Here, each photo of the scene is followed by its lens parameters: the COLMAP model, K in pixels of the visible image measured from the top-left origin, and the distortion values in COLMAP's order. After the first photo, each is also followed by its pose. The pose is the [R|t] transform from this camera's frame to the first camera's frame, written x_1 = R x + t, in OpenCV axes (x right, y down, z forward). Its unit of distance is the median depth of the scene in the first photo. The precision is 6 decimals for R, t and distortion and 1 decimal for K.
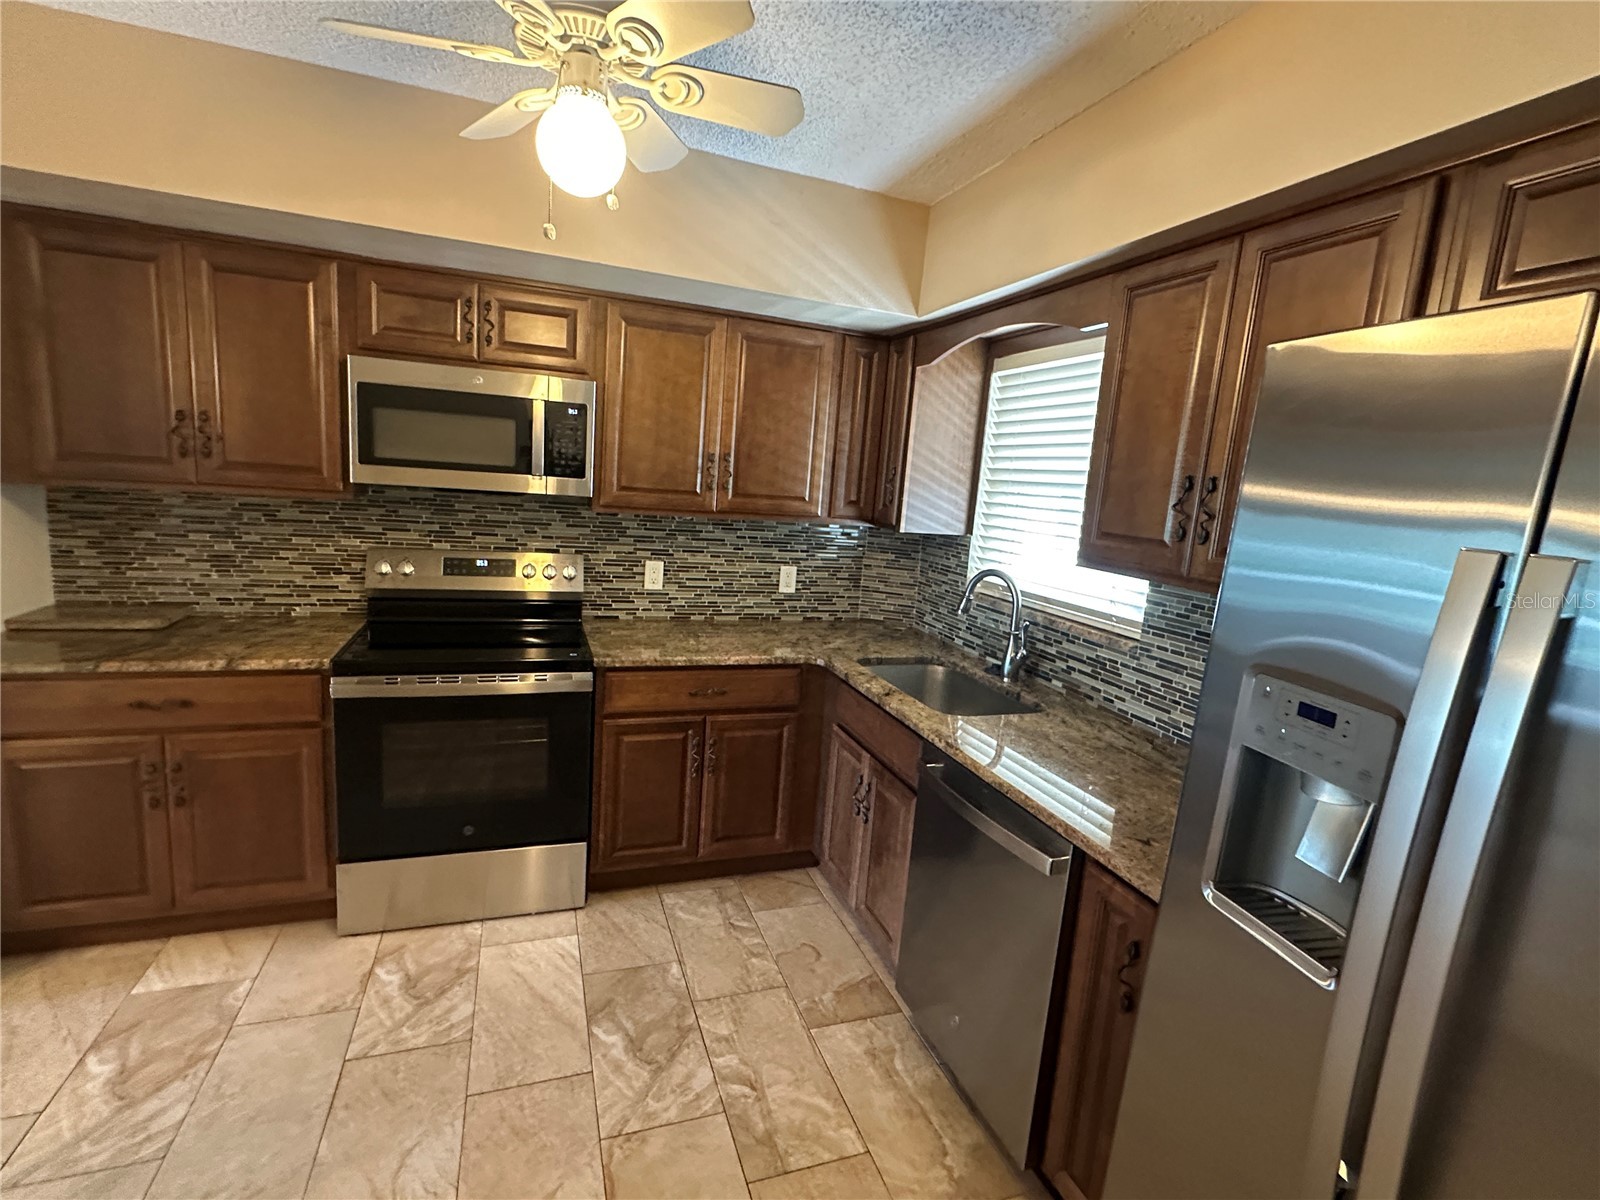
lens RADIAL K [[750.9, 0, 800.2], [0, 750.9, 597.8], [0, 0, 1]] dist [-0.004810, 0.001915]
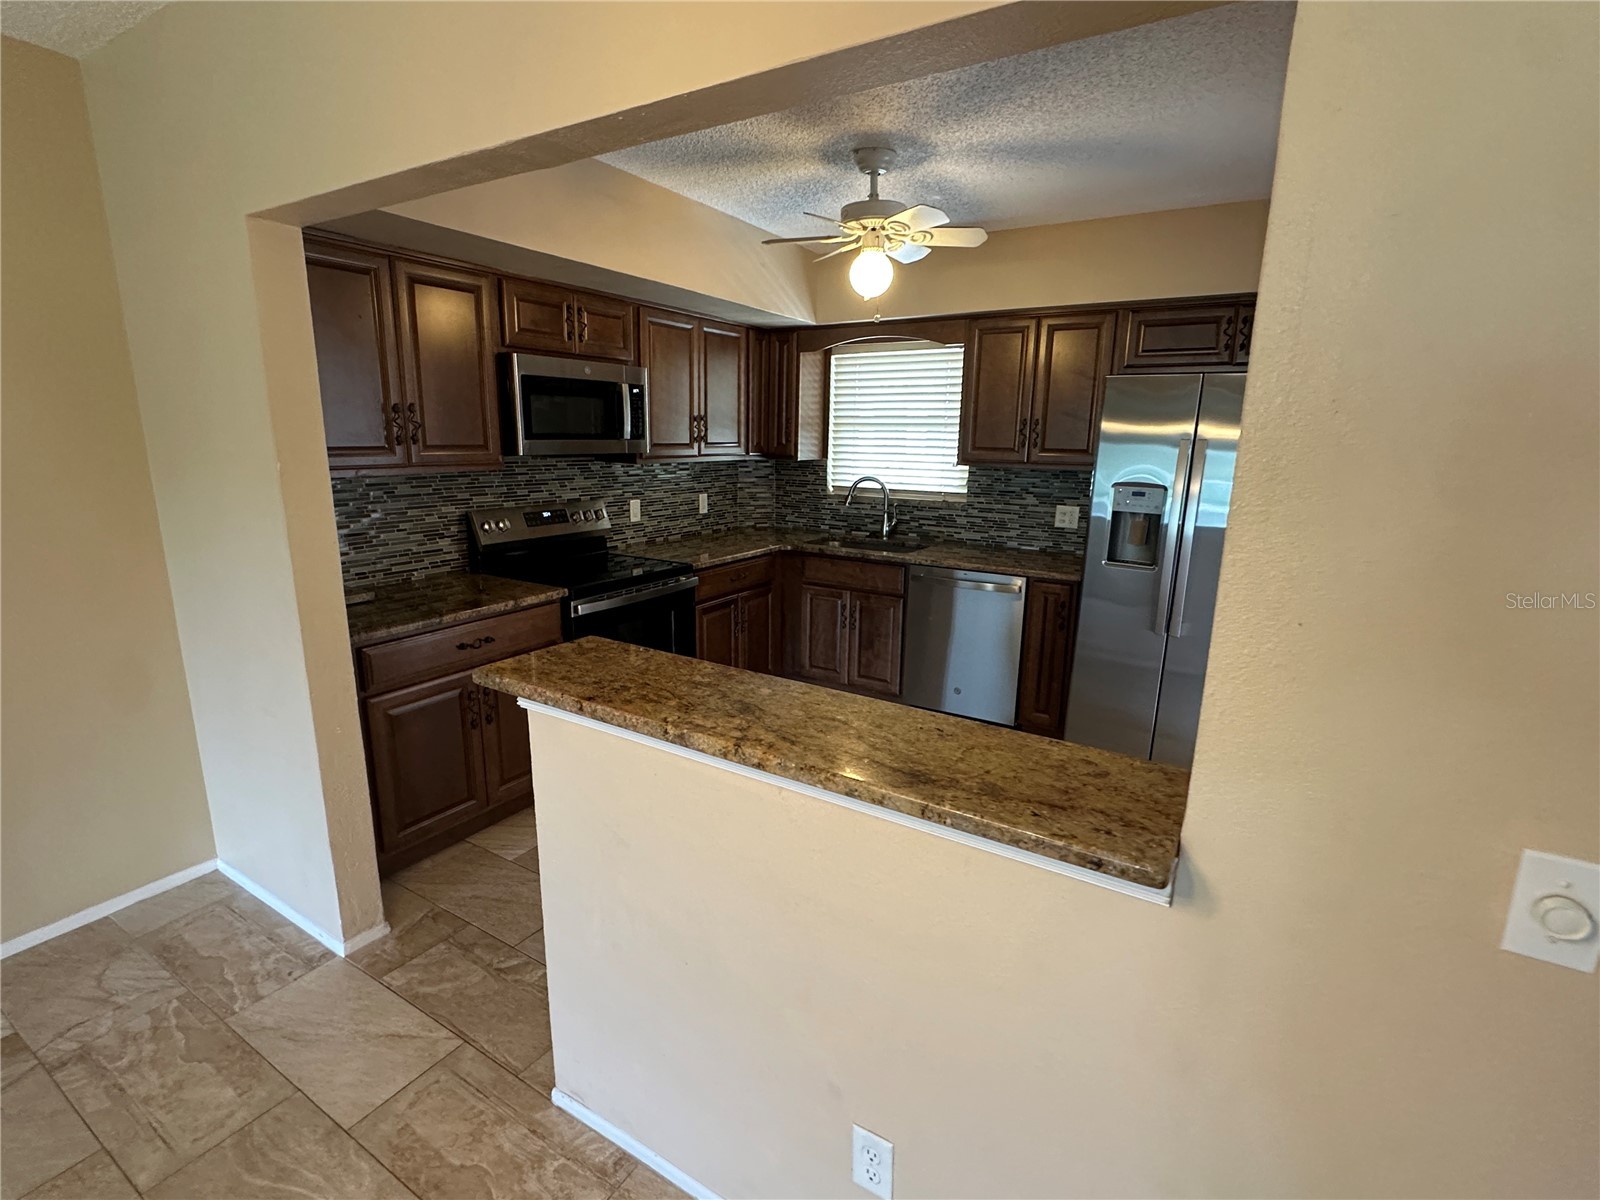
lens RADIAL K [[750.9, 0, 800.8], [0, 750.9, 598.0], [0, 0, 1]] dist [-0.004810, 0.001915]
pose [[0.779842, -0.195979, 0.594507, -1.005444], [0.142997, 0.980389, 0.135609, -0.021788], [-0.609424, -0.020741, 0.792573, -0.286411]]
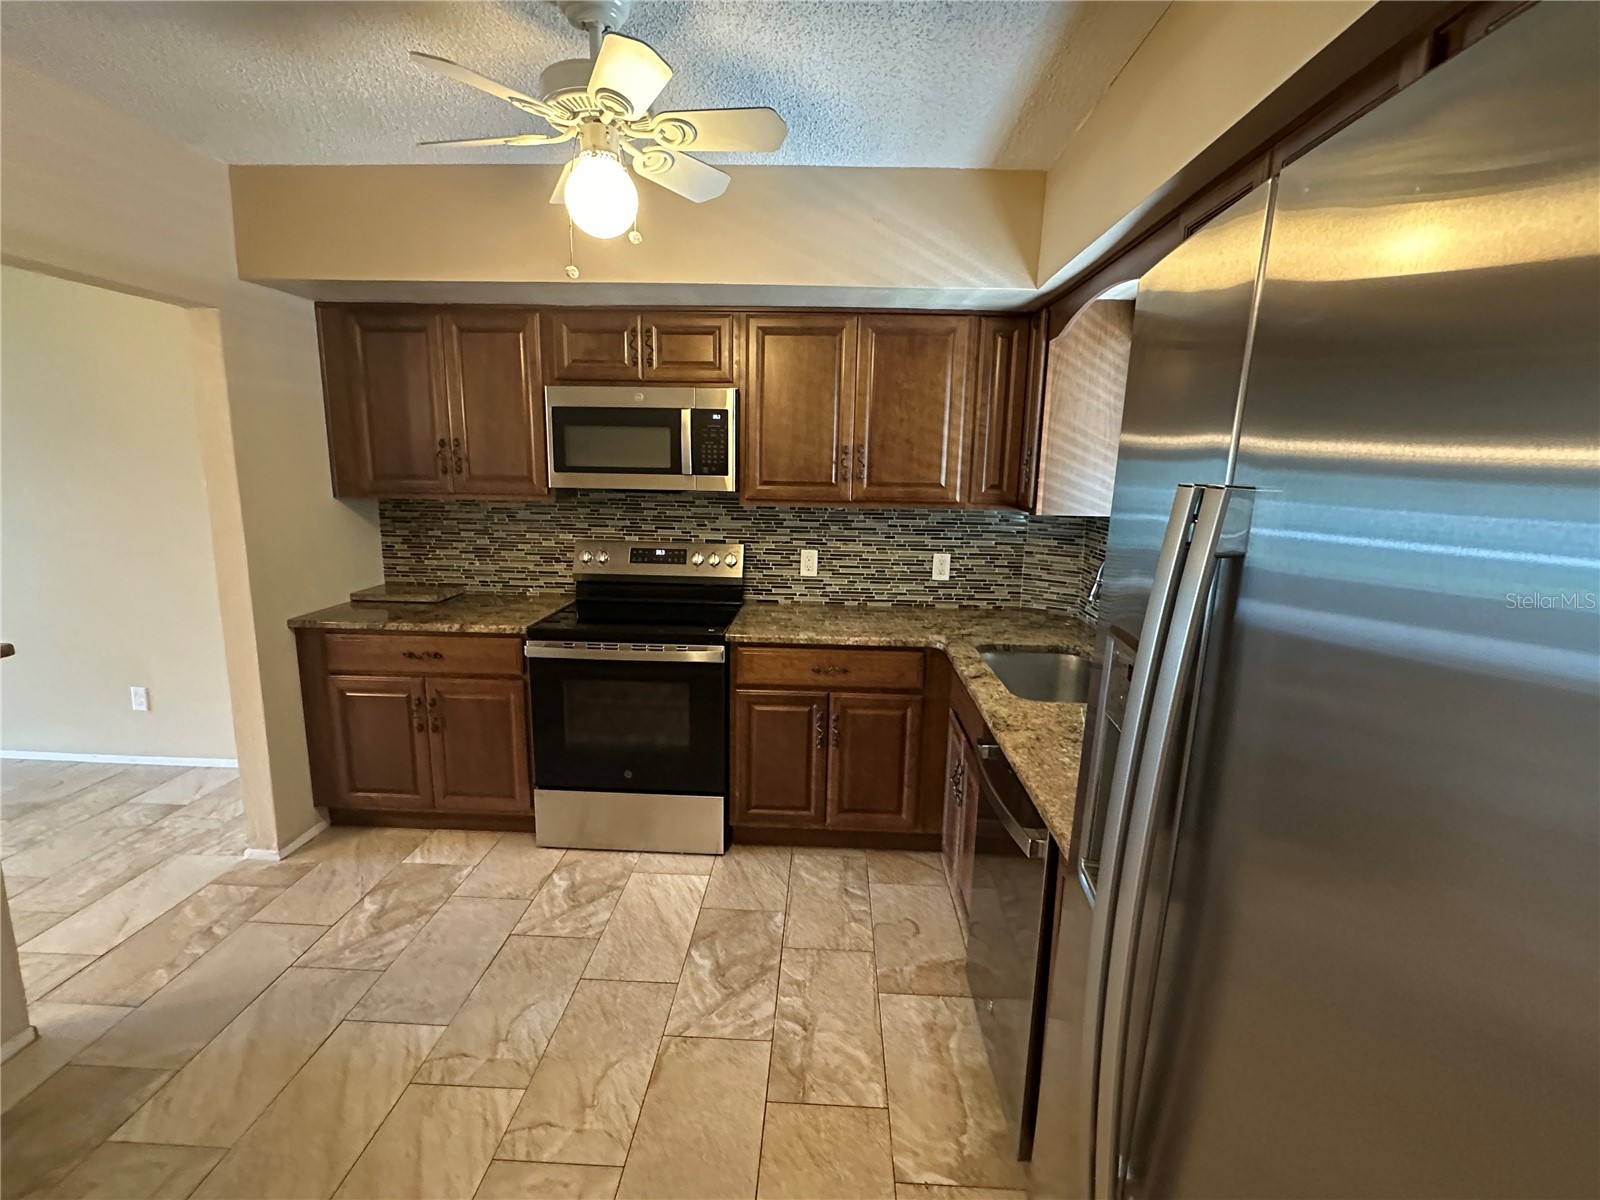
lens RADIAL K [[750.9, 0, 800.0], [0, 750.9, 601.6], [0, 0, 1]] dist [-0.004810, 0.001915]
pose [[0.924815, 0.013339, -0.380182, 0.262576], [-0.011367, 0.999908, 0.007432, 0.022672], [0.380247, -0.002551, 0.924882, -0.002931]]
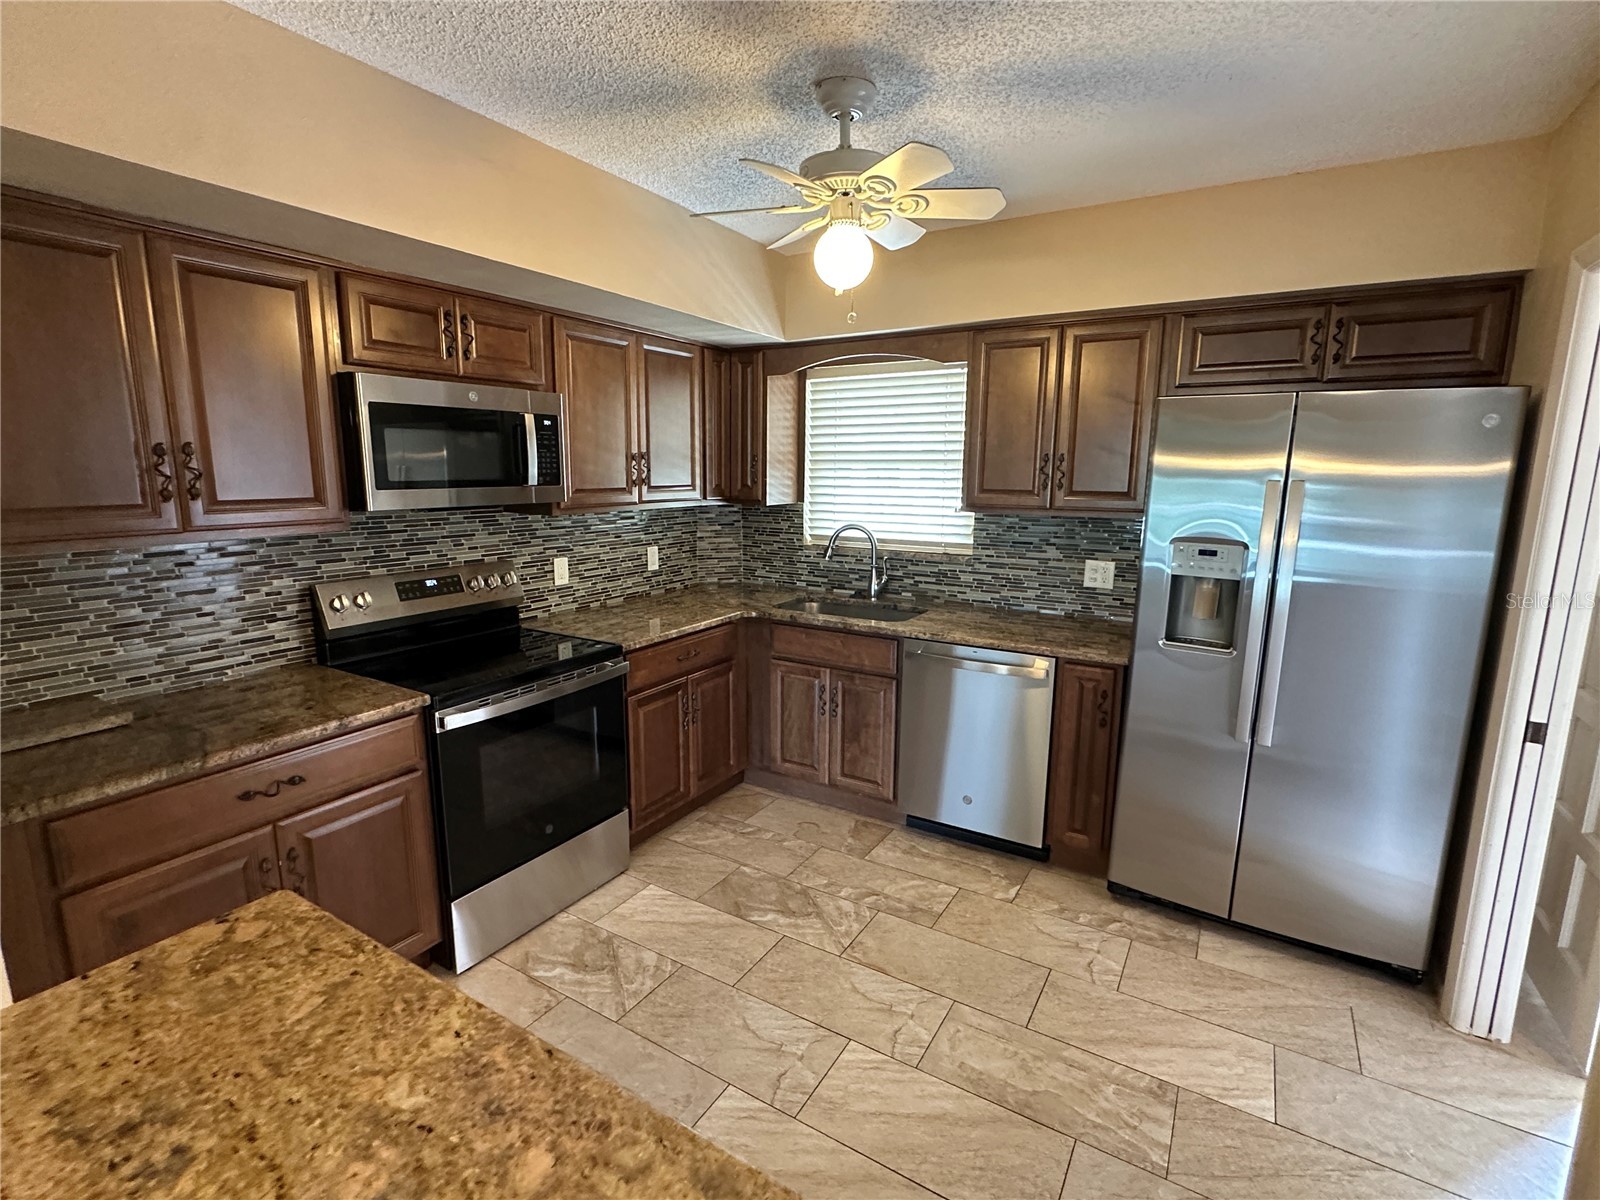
lens RADIAL K [[750.9, 0, 797.9], [0, 750.9, 597.8], [0, 0, 1]] dist [-0.004810, 0.001915]
pose [[0.776752, -0.178032, 0.604119, -0.748267], [0.152003, 0.983852, 0.094498, -0.054627], [-0.611188, 0.018426, 0.791271, -0.049714]]
